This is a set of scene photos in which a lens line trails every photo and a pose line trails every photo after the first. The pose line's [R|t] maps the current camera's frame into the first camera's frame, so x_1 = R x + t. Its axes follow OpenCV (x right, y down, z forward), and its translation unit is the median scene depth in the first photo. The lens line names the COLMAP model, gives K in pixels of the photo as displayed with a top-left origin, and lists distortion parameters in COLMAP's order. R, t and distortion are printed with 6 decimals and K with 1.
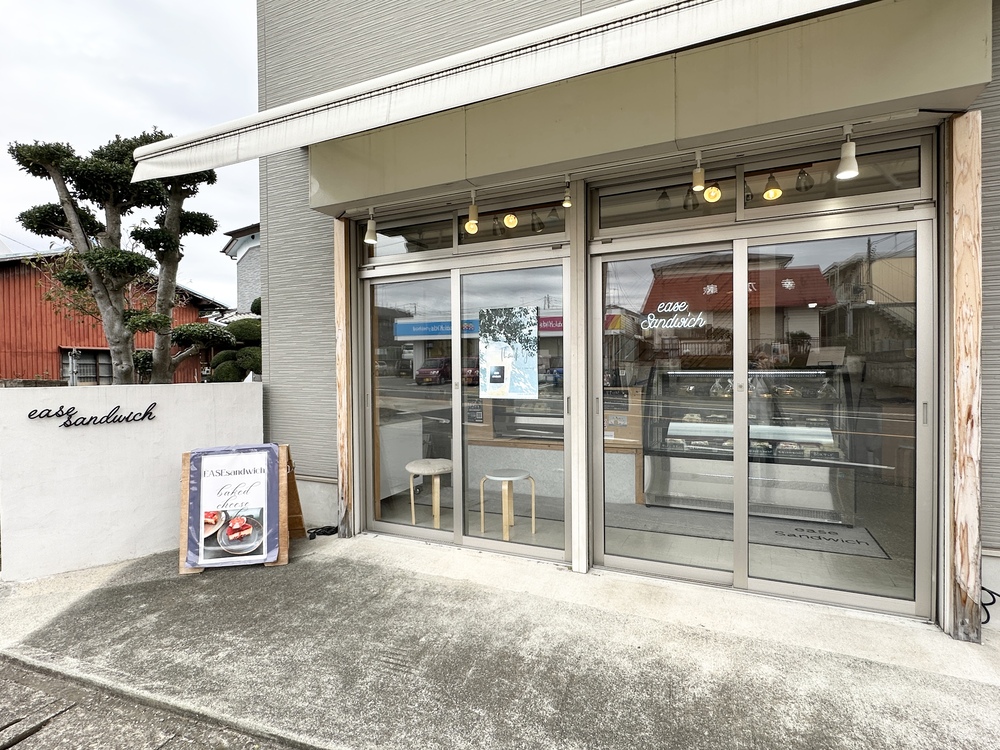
lens RADIAL K [[565.9, 0, 500.0], [0, 565.9, 375.0], [0, 0, 1]] dist [0.016126, 0.001035]
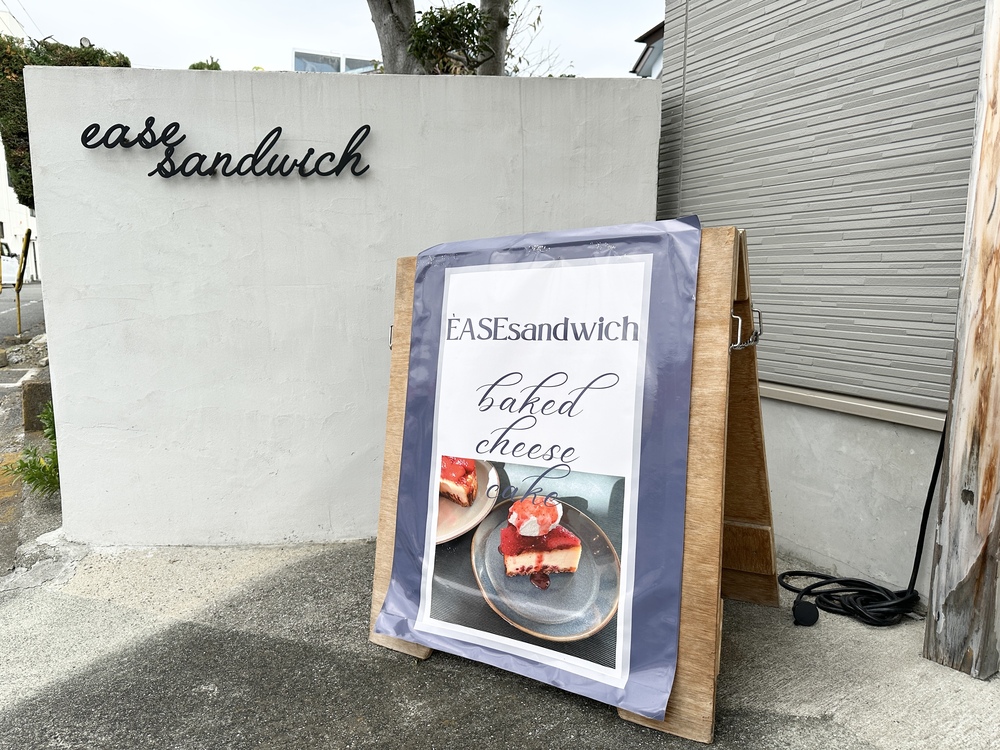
lens RADIAL K [[707.5, 0, 500.0], [0, 707.5, 375.0], [0, 0, 1]] dist [0.083486, -0.139694]
pose [[0.801082, 0.094538, -0.591042, -0.284814], [-0.023952, 0.991720, 0.126162, 0.152809], [0.598076, -0.086909, 0.796713, 0.731698]]
